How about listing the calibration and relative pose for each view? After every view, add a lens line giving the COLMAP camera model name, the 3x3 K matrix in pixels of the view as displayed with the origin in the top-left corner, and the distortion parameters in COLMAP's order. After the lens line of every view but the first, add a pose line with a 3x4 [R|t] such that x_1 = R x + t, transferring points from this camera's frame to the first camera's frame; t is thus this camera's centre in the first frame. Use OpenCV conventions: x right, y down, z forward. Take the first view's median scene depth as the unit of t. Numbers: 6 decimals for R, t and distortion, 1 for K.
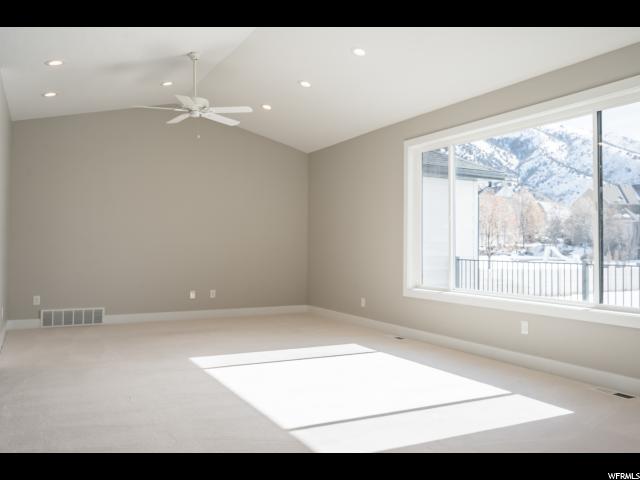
lens RADIAL K [[536.9, 0, 320.0], [0, 536.9, 240.0], [0, 0, 1]] dist [0.003675, 0.002480]
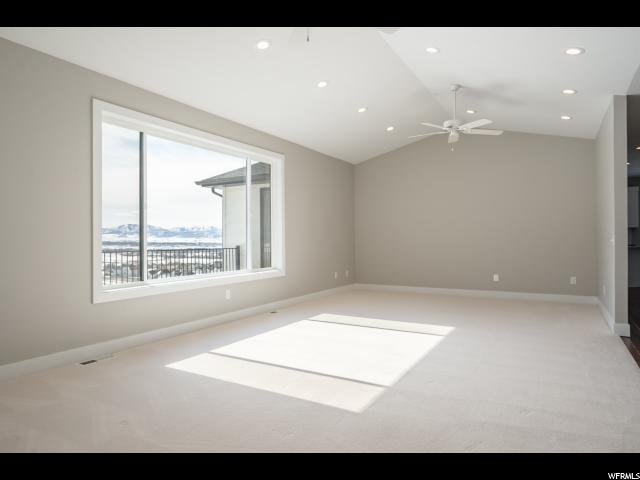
lens RADIAL K [[409.1, 0, 320.0], [0, 409.1, 240.0], [0, 0, 1]] dist [-0.078553, -0.000387]
pose [[0.534682, 0.005446, -0.845036, 0.645726], [0.009054, 0.999885, 0.012173, 0.003242], [0.845005, -0.014160, 0.534571, 0.355823]]
